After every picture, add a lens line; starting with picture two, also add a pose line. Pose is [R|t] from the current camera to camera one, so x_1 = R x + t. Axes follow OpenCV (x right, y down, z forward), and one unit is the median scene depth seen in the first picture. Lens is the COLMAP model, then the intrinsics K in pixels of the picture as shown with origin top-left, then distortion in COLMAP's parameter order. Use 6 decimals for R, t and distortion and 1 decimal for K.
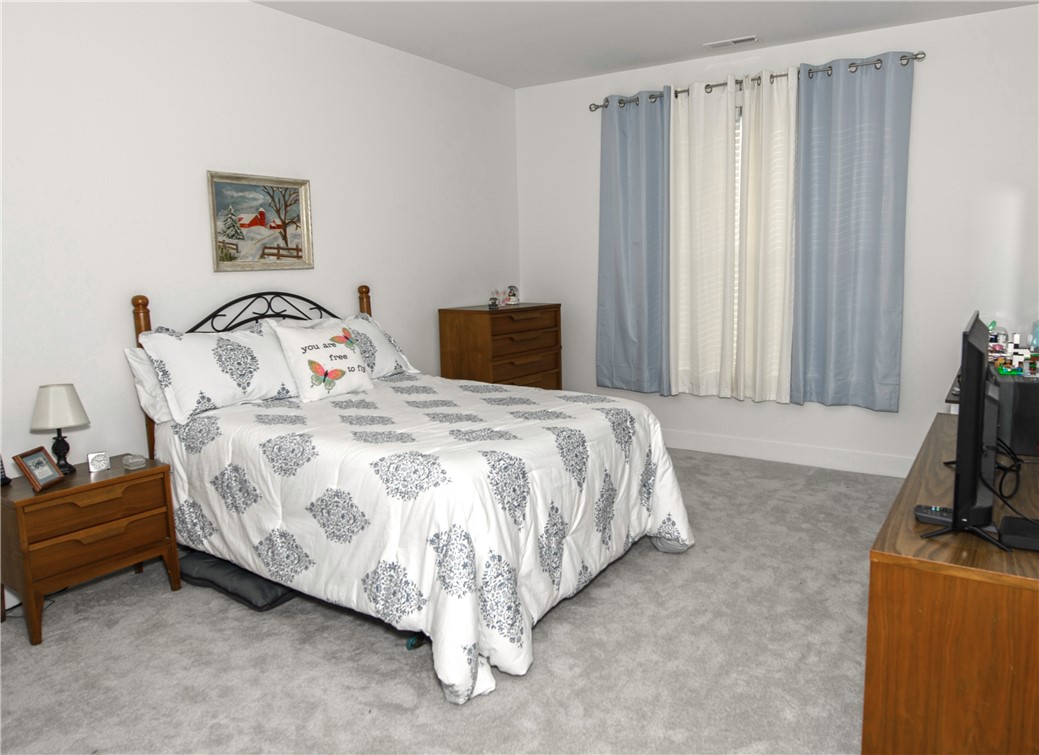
lens RADIAL K [[766.1, 0, 519.5], [0, 766.1, 377.5], [0, 0, 1]] dist [-0.003171, -0.000506]
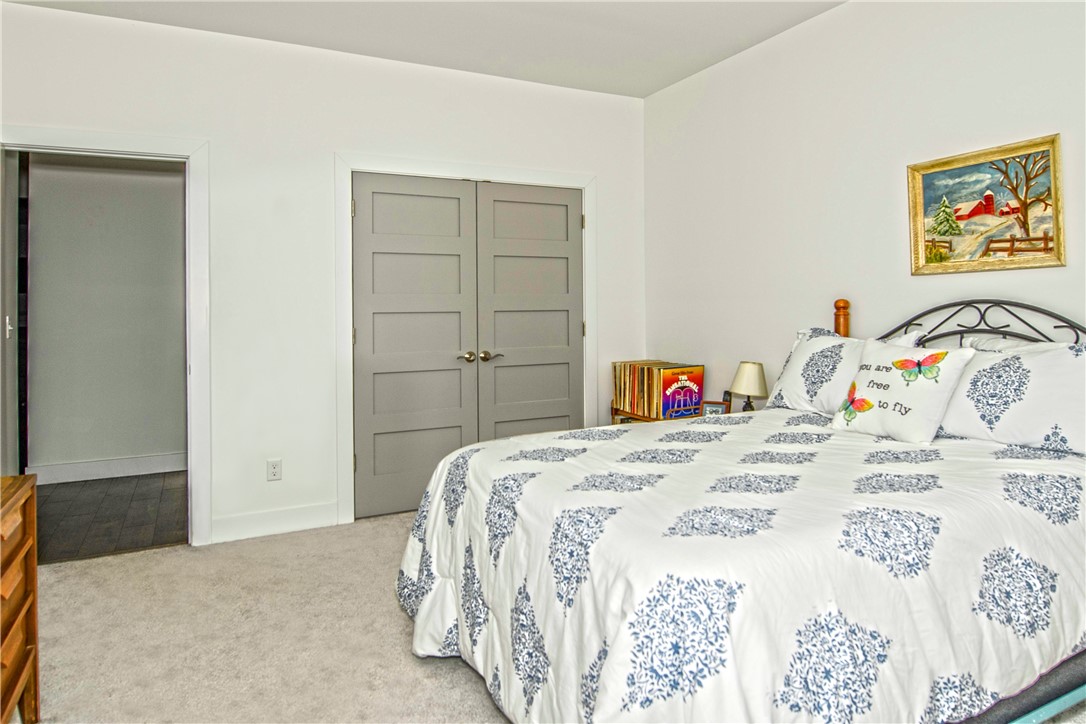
lens RADIAL K [[688.7, 0, 541.5], [0, 688.7, 293.2], [0, 0, 1]] dist [-0.002065, -0.000396]
pose [[-0.490121, 0.008431, -0.871614, 0.486969], [-0.103731, 0.992283, 0.067928, -0.120596], [0.865460, 0.123707, -0.485464, 0.965574]]
